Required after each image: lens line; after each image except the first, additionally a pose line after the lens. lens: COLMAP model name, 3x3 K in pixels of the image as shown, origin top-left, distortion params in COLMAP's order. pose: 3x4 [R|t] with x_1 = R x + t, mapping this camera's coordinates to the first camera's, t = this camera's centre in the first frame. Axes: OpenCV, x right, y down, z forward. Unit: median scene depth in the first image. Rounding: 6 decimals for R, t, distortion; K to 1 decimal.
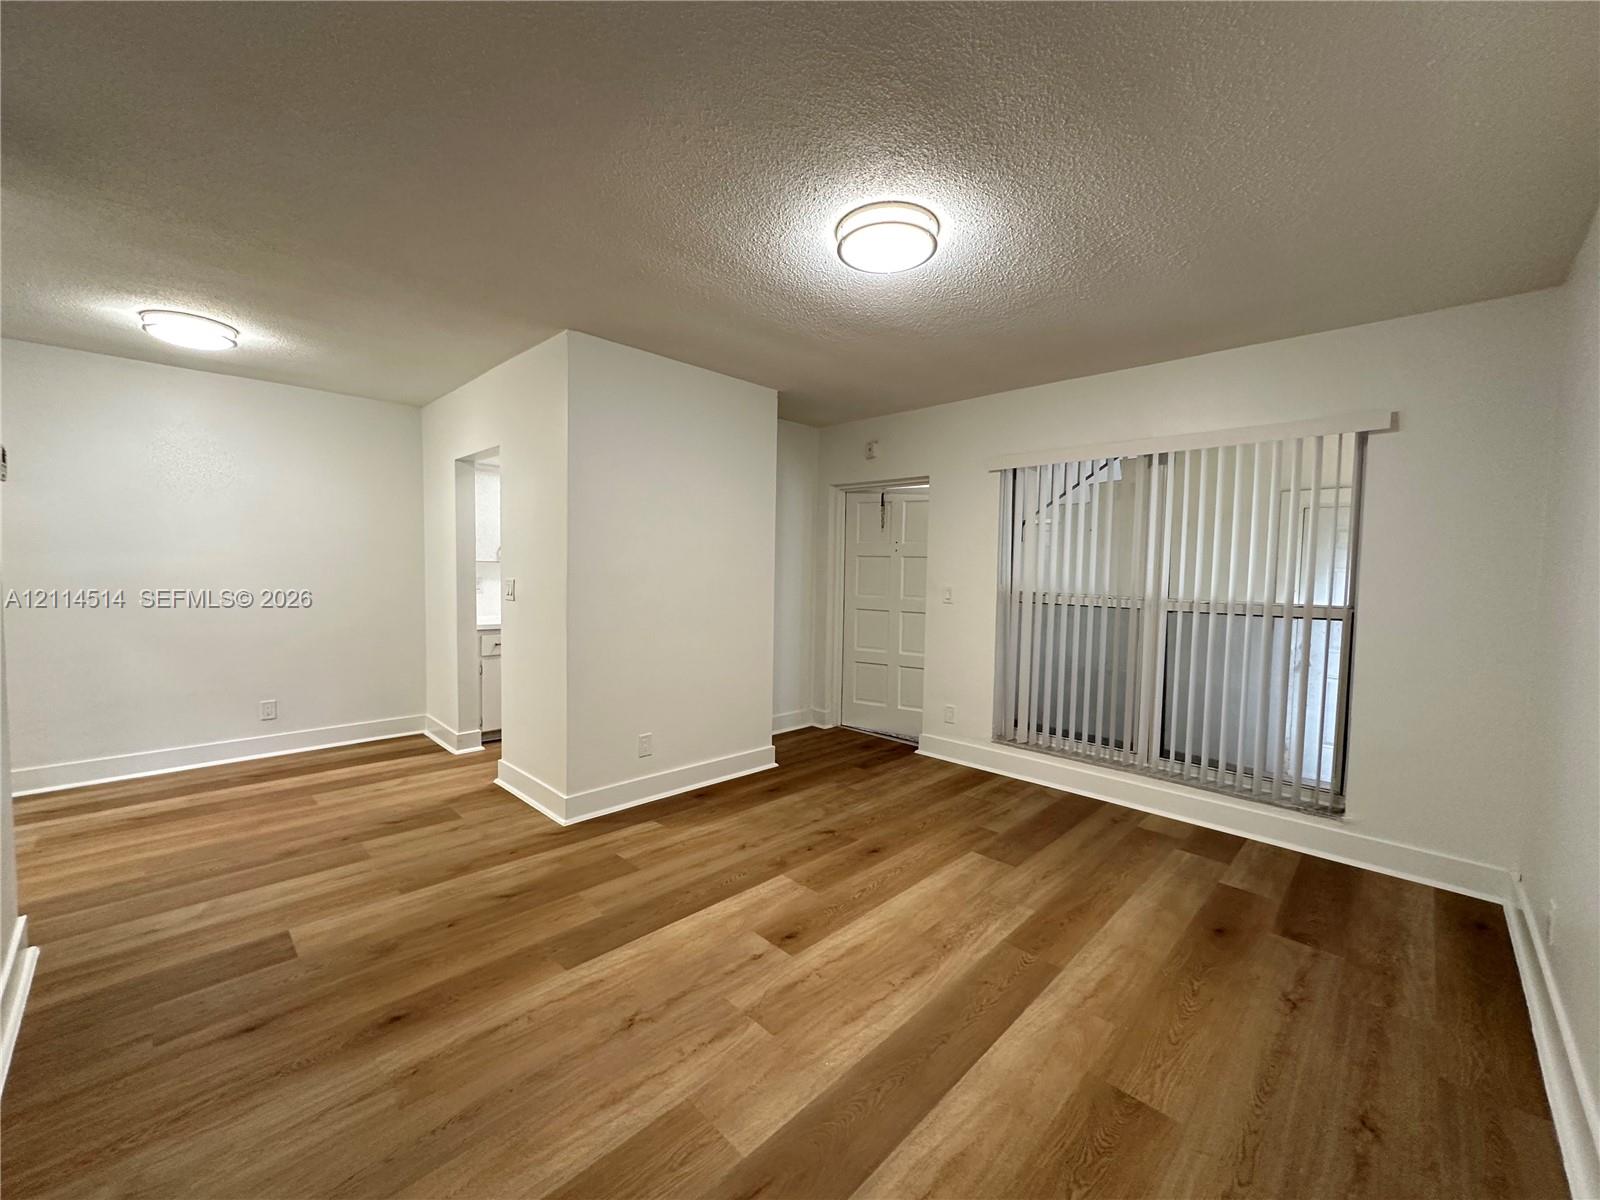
lens RADIAL K [[639.1, 0, 799.2], [0, 639.1, 601.3], [0, 0, 1]] dist [-0.001437, 0.001163]
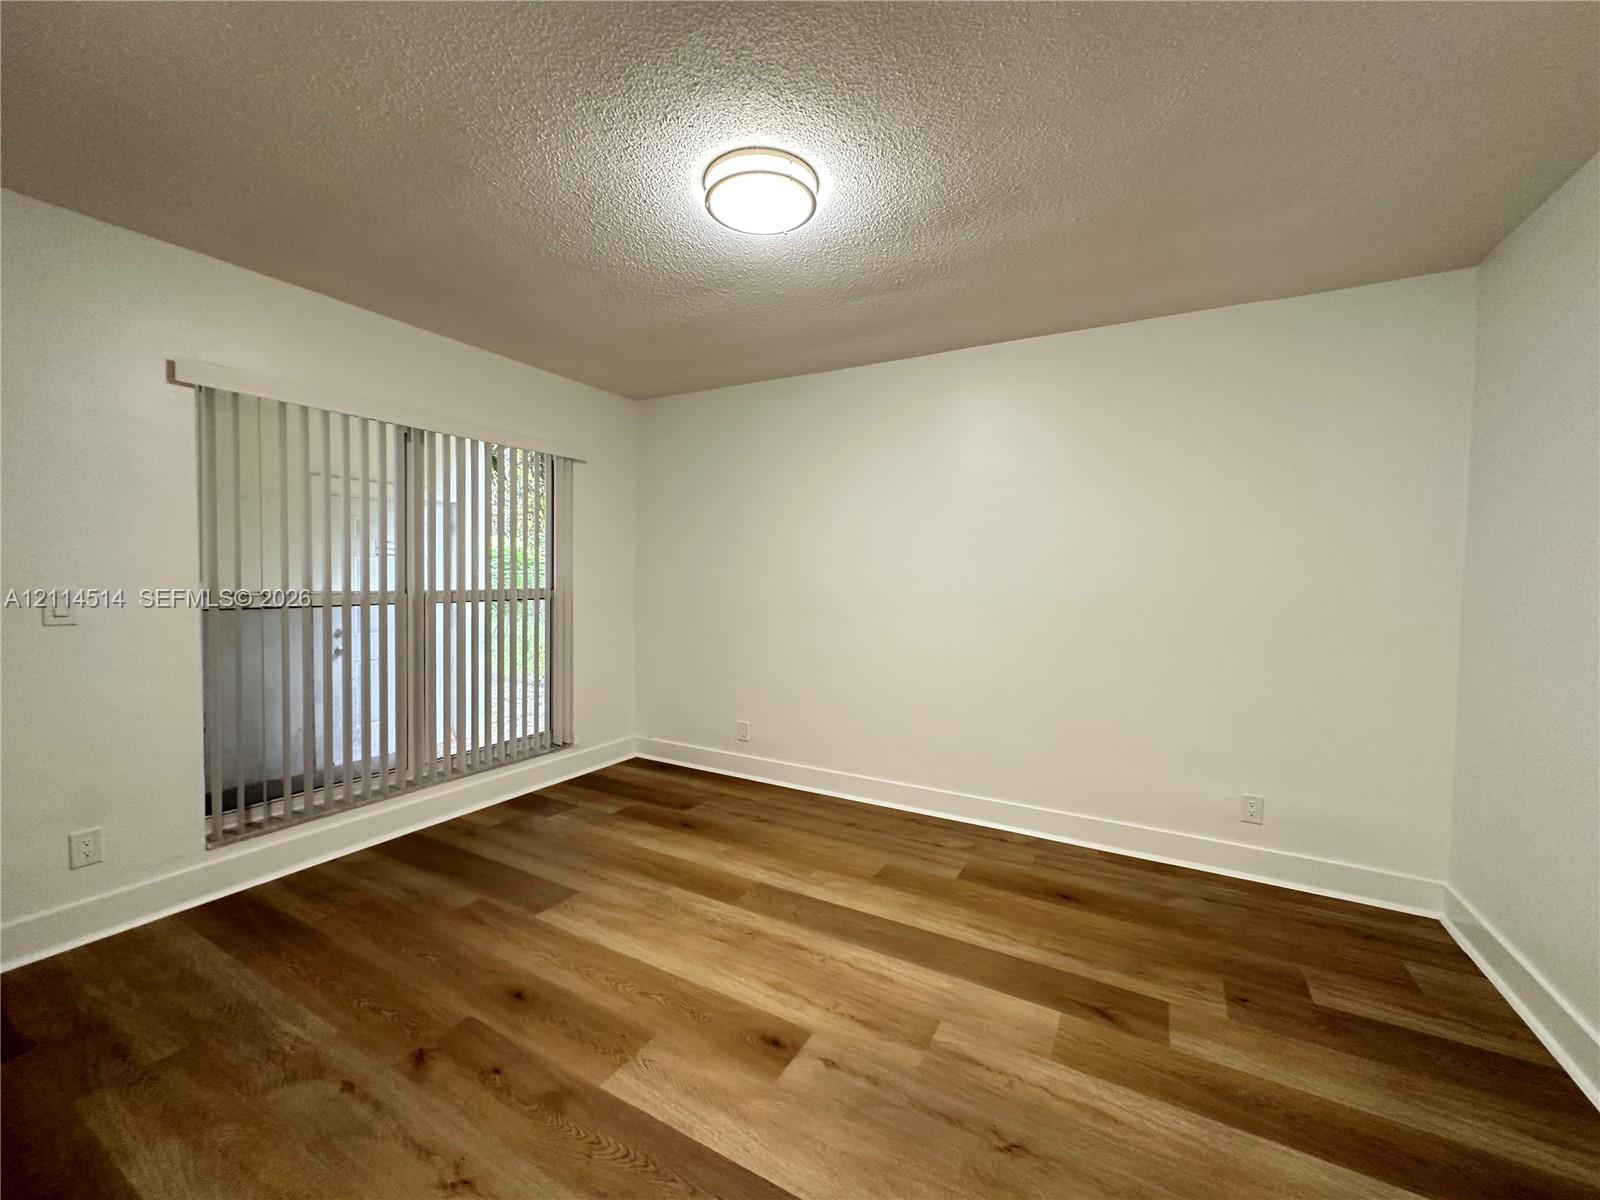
lens RADIAL K [[639.1, 0, 799.2], [0, 639.1, 598.0], [0, 0, 1]] dist [-0.001437, 0.001163]
pose [[-0.259957, -0.059894, 0.963761, -0.614657], [0.036210, 0.996768, 0.071712, -0.053074], [-0.964941, 0.053540, -0.256948, 0.956597]]
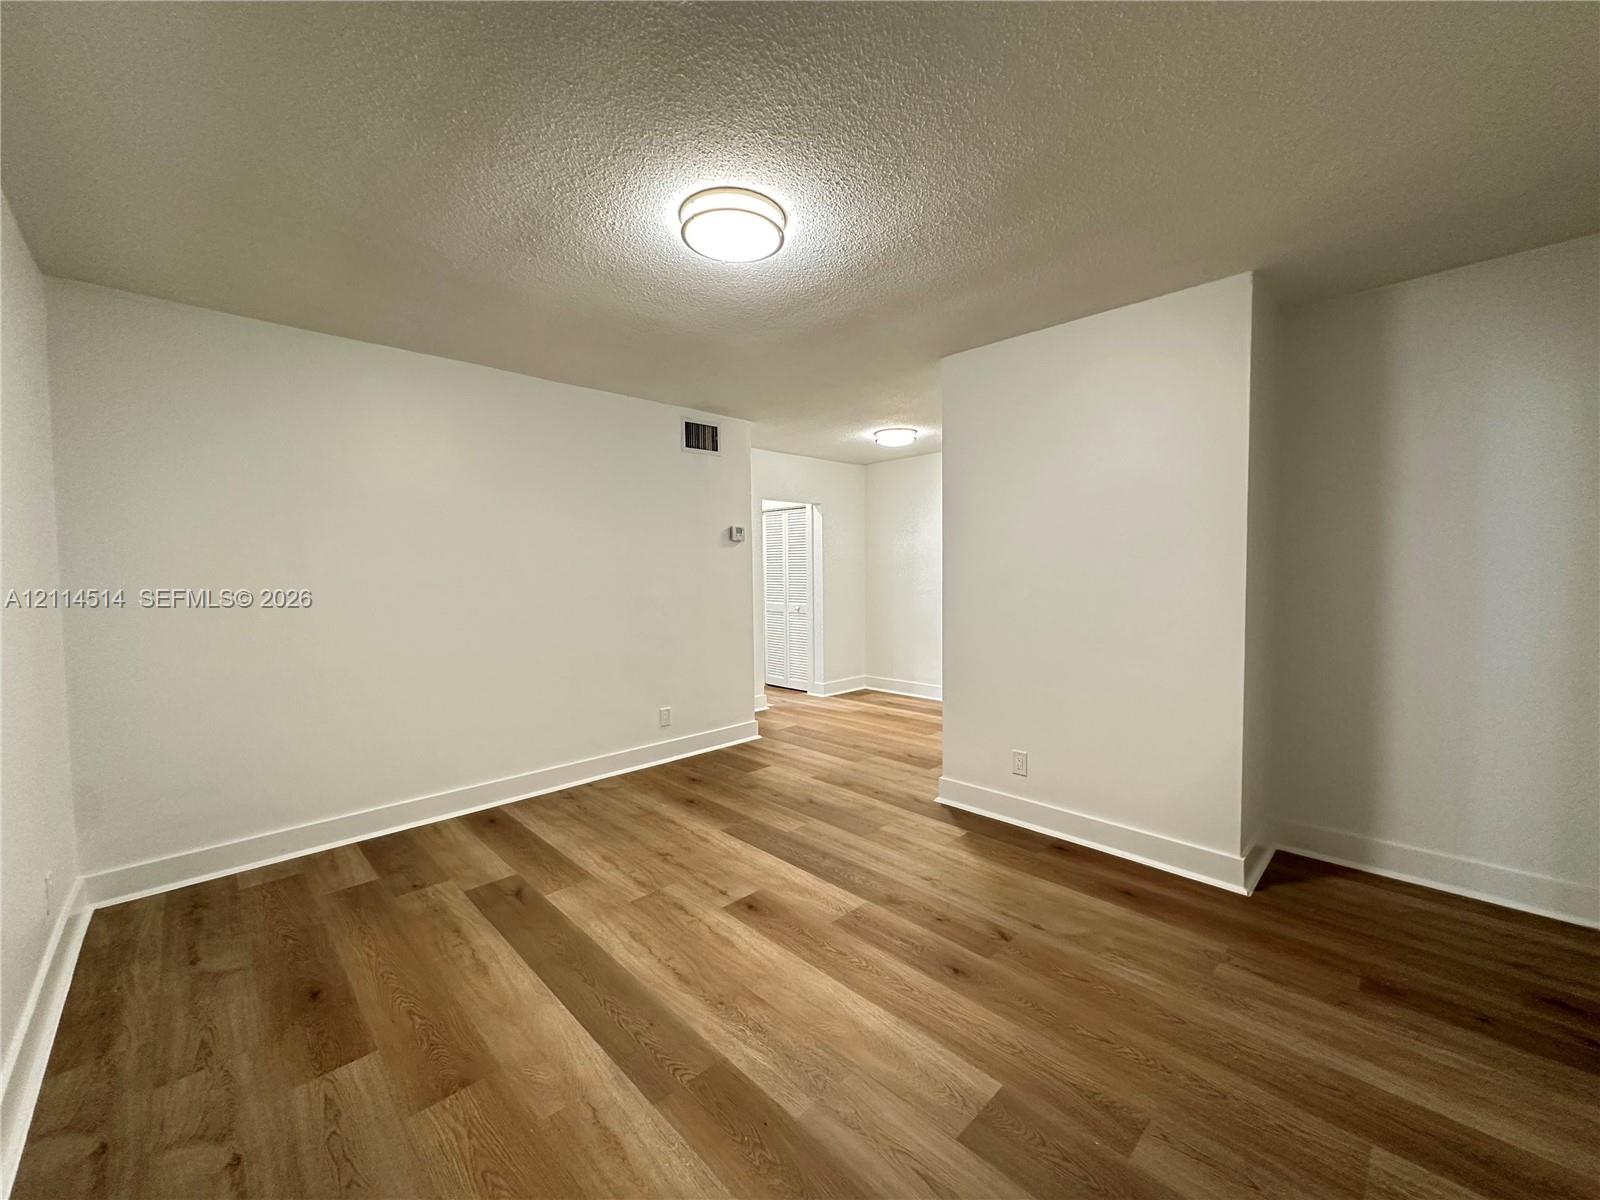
lens RADIAL K [[639.1, 0, 800.6], [0, 639.1, 573.9], [0, 0, 1]] dist [-0.001437, 0.001163]
pose [[-0.023530, -0.012709, -0.999642, 0.906538], [-0.043946, 0.998966, -0.011666, -0.028617], [0.998757, 0.043656, -0.024064, 0.911146]]
